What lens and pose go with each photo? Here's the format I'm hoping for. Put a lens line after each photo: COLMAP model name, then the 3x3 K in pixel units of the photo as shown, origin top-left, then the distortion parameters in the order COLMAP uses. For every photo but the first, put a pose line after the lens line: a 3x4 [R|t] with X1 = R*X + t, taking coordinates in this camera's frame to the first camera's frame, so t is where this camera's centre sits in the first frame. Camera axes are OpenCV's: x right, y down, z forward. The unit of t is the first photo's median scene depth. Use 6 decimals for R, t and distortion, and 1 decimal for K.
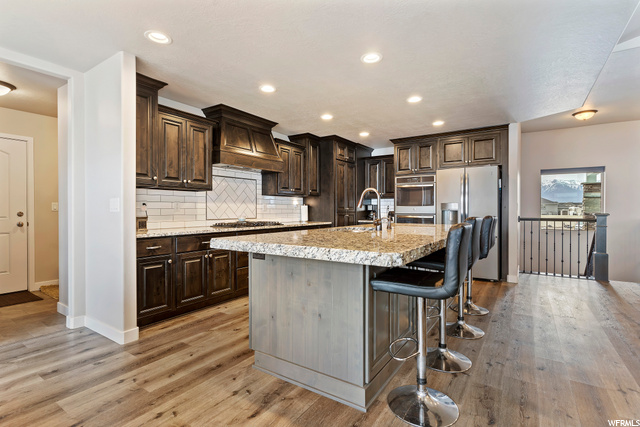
lens RADIAL K [[310.9, 0, 317.1], [0, 310.9, 211.6], [0, 0, 1]] dist [-0.002427, -0.001437]
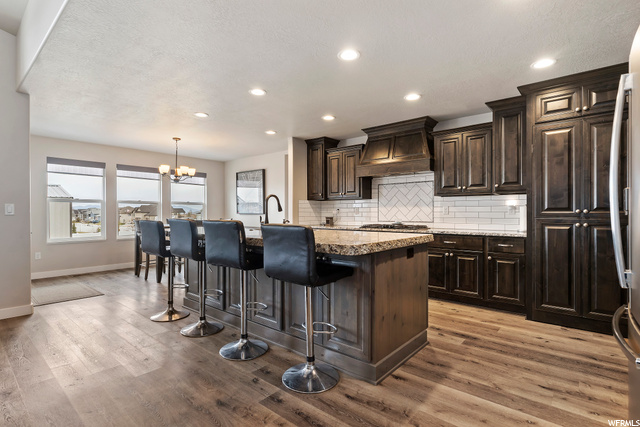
lens RADIAL K [[310.9, 0, 321.0], [0, 310.9, 211.5], [0, 0, 1]] dist [-0.002427, -0.001437]
pose [[-0.116872, -0.008686, -0.993109, 0.670899], [-0.007592, 0.999940, -0.007852, -0.001063], [0.993118, 0.006622, -0.116931, 0.681180]]
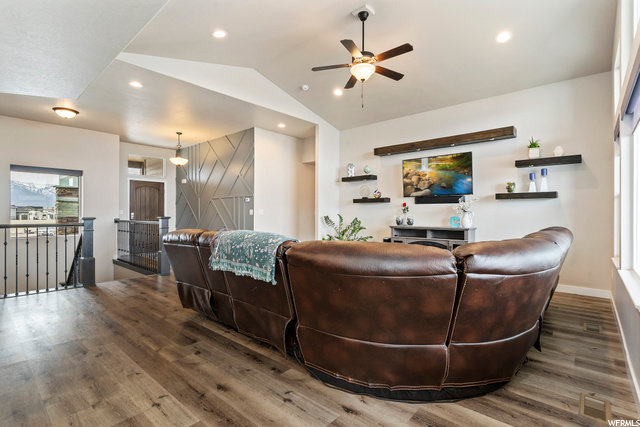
lens RADIAL K [[310.9, 0, 319.8], [0, 310.9, 213.9], [0, 0, 1]] dist [-0.002427, -0.001437]
pose [[0.133619, -0.001491, 0.991032, 0.040669], [0.008242, 0.999966, 0.000393, 0.000281], [-0.990999, 0.008116, 0.133627, 0.134914]]
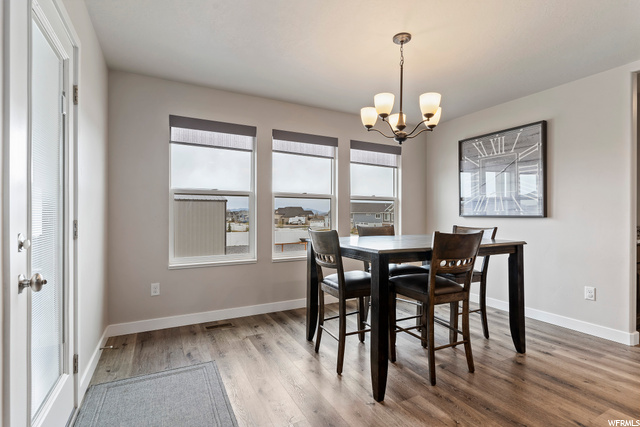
lens RADIAL K [[310.9, 0, 321.6], [0, 310.9, 215.7], [0, 0, 1]] dist [-0.002427, -0.001437]
pose [[-0.482824, -0.003100, -0.875712, 0.195081], [-0.012112, 0.999922, 0.003138, 0.000300], [0.875634, 0.012122, -0.482824, 0.250783]]
